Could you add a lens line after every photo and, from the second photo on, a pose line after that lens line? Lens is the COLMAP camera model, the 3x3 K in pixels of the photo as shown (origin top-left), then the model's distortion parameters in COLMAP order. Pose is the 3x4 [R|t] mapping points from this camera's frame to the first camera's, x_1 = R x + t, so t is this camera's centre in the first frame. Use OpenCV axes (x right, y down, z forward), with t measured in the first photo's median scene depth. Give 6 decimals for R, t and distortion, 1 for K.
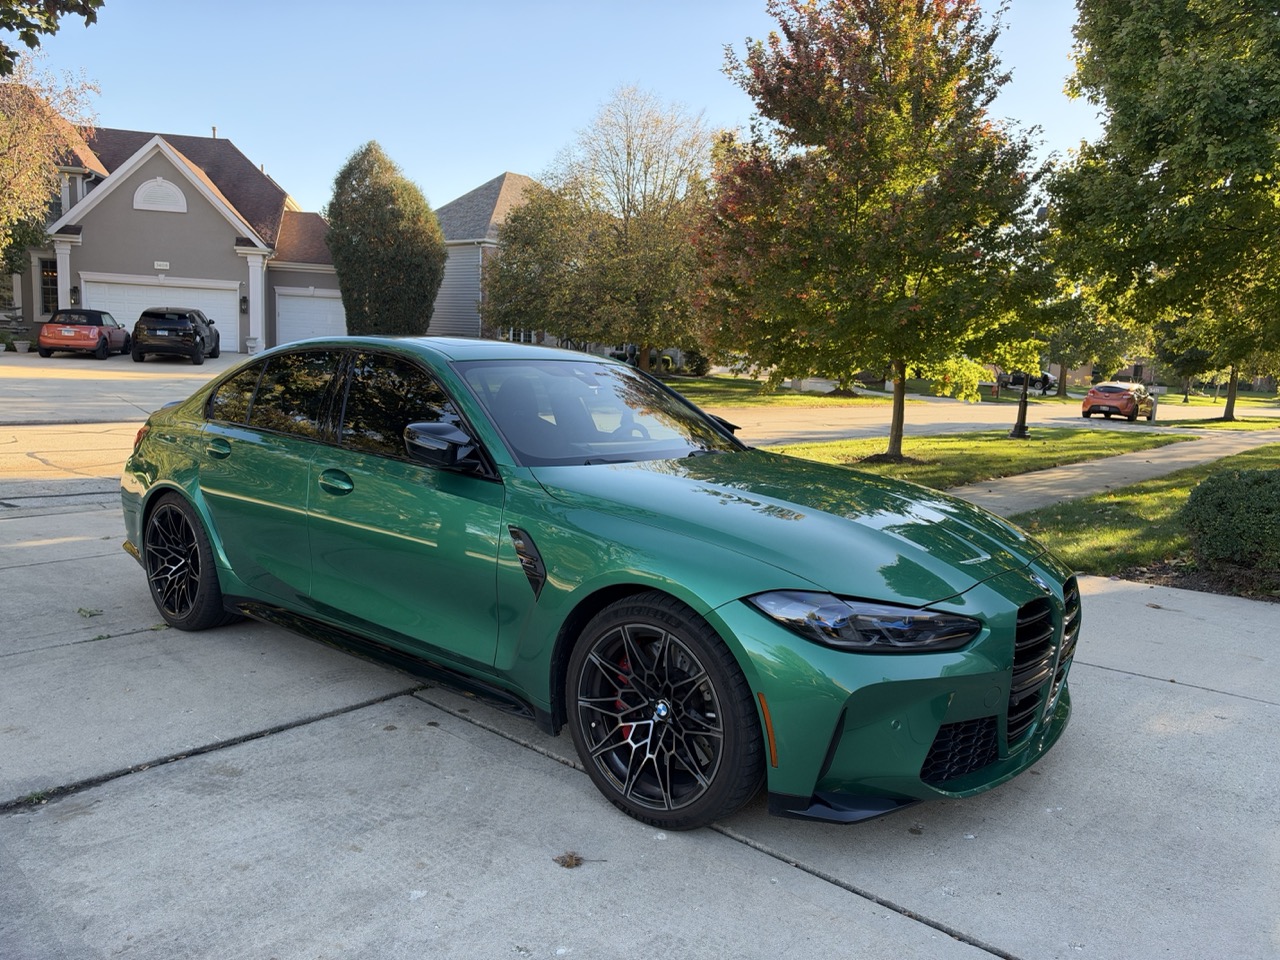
lens RADIAL K [[967.6, 0, 640.0], [0, 967.6, 480.0], [0, 0, 1]] dist [-0.010859, -0.010130]
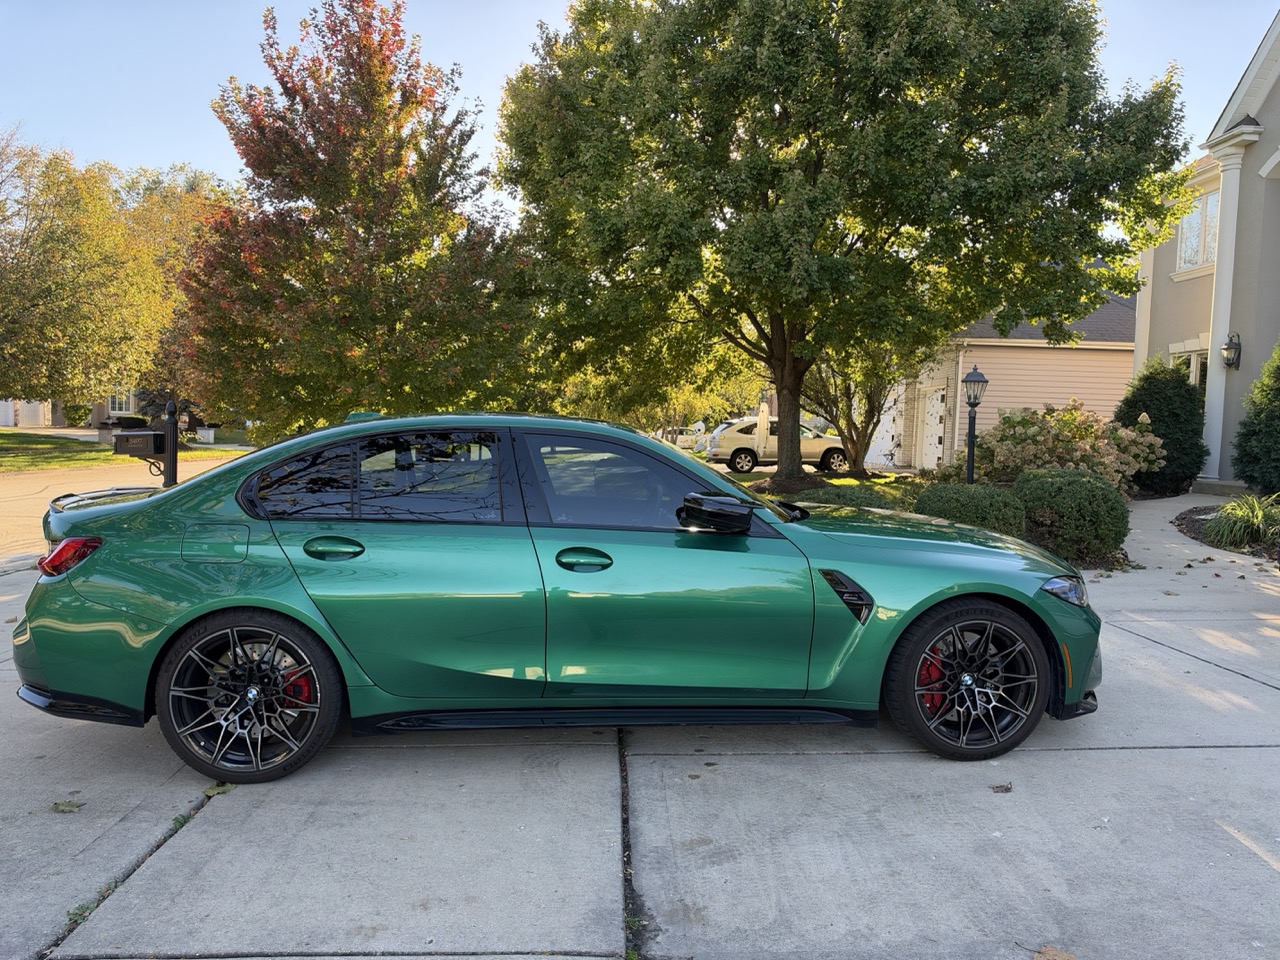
lens RADIAL K [[967.6, 0, 640.0], [0, 967.6, 480.0], [0, 0, 1]] dist [-0.010859, -0.010130]
pose [[0.694880, -0.062821, 0.716377, -1.323108], [0.094632, 0.995502, -0.004494, -0.098281], [-0.712872, 0.070915, 0.697699, 0.319995]]
